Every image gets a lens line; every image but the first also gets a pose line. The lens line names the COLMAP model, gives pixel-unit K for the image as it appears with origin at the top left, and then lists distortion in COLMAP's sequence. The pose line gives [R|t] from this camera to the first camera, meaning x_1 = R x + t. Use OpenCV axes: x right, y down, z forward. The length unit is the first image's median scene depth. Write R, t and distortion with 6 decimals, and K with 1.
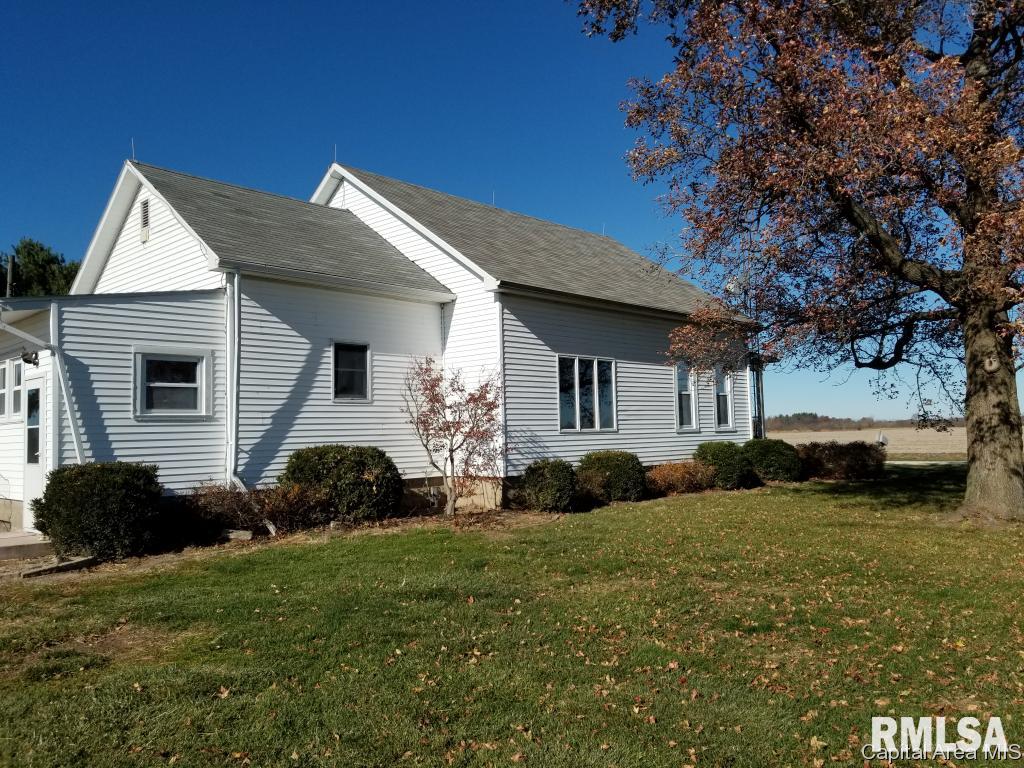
lens RADIAL K [[803.5, 0, 512.0], [0, 803.5, 384.0], [0, 0, 1]] dist [0.111714, -0.268360]
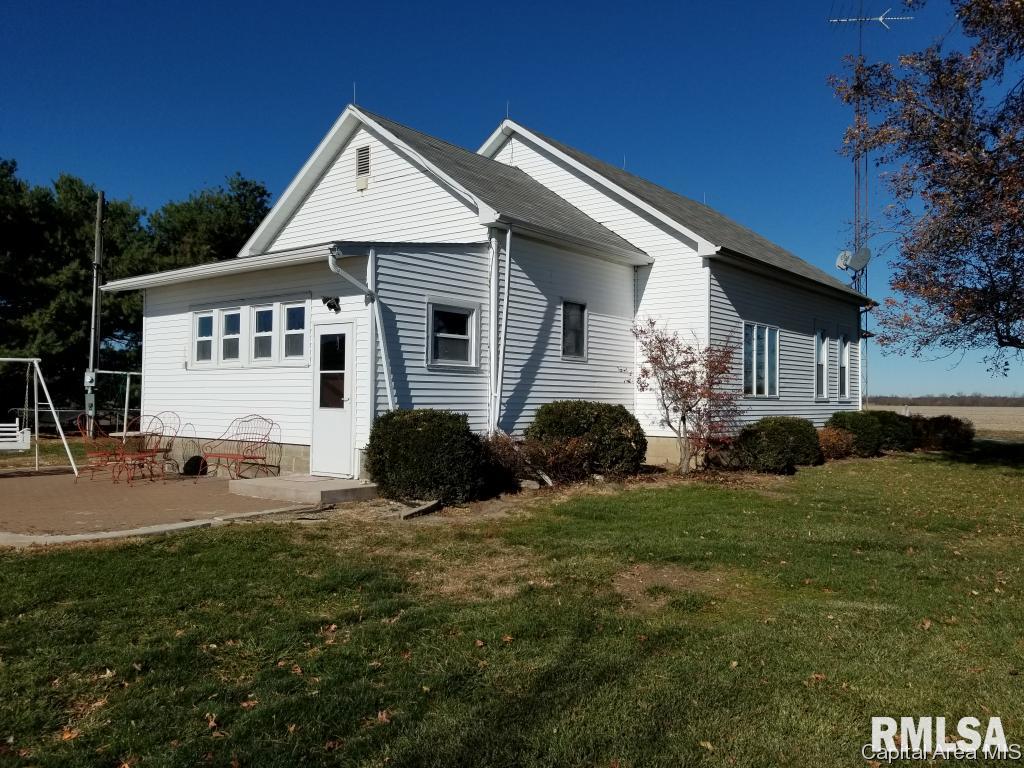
lens RADIAL K [[803.5, 0, 512.0], [0, 803.5, 384.0], [0, 0, 1]] dist [0.111714, -0.268360]
pose [[0.996366, 0.038810, 0.075820, -0.384014], [-0.042230, 0.998137, 0.044036, 0.012590], [-0.073970, -0.047078, 0.996149, -0.012348]]
